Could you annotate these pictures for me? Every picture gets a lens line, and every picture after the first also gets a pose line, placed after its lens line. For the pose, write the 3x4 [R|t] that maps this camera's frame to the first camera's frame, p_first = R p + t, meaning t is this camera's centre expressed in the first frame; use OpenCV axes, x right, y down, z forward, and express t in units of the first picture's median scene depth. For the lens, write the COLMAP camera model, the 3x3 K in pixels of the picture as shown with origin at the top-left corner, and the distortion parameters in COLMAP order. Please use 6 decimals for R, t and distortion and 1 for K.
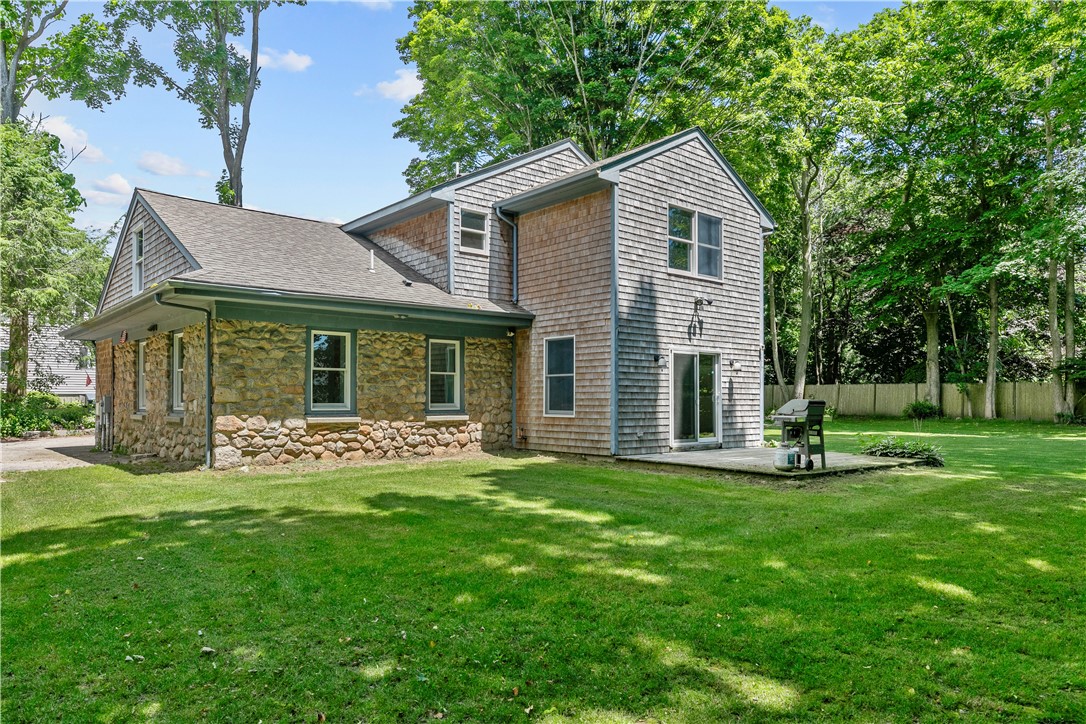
lens RADIAL K [[697.5, 0, 543.3], [0, 697.5, 373.8], [0, 0, 1]] dist [0.006493, 0.000462]
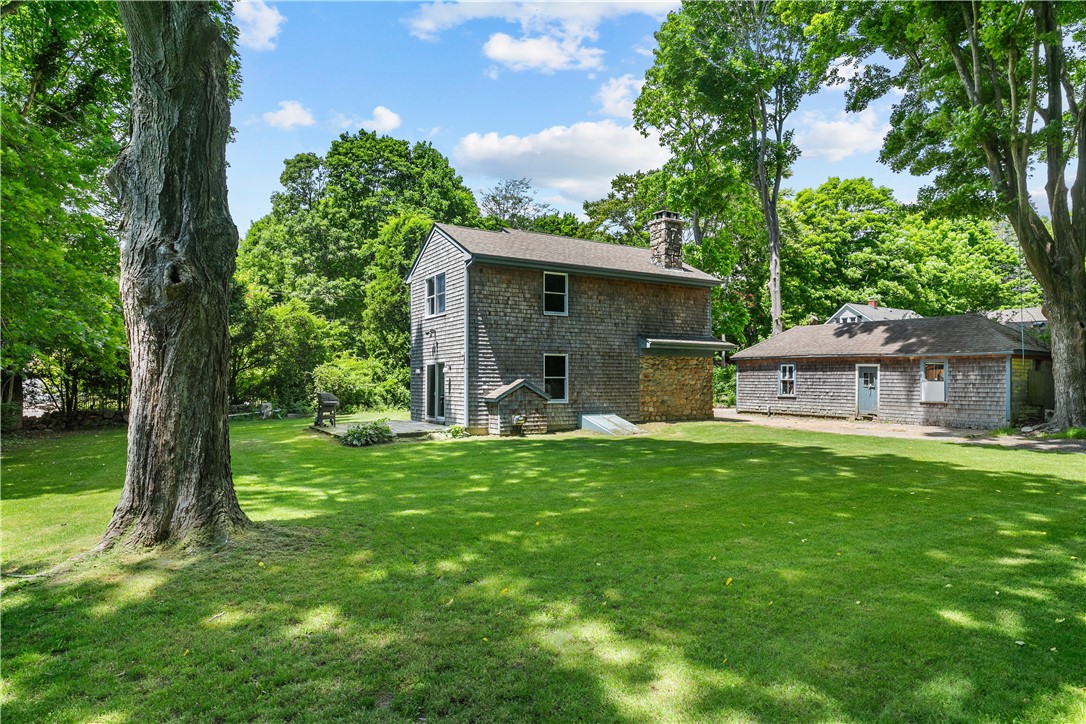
lens RADIAL K [[636.5, 0, 537.8], [0, 636.5, 366.4], [0, 0, 1]] dist [-0.002990, 0.001388]
pose [[-0.172687, -0.025767, -0.984640, 1.701165], [0.038884, 0.998700, -0.032954, 0.036604], [0.984209, -0.043977, -0.171461, 1.550105]]
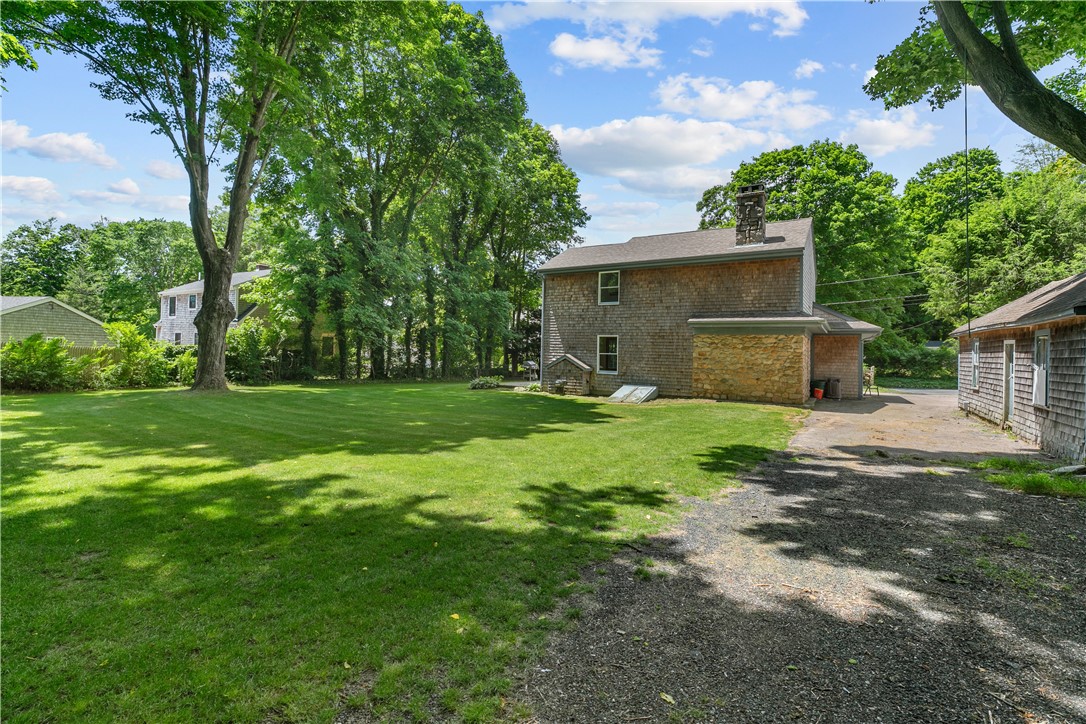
lens RADIAL K [[503.9, 0, 525.0], [0, 503.9, 344.3], [0, 0, 1]] dist [0.000137, -0.000168]
pose [[-0.962603, -0.031723, -0.269052, 0.861730], [-0.017037, 0.998243, -0.056747, 0.076325], [0.270379, -0.050041, -0.961452, 2.718660]]
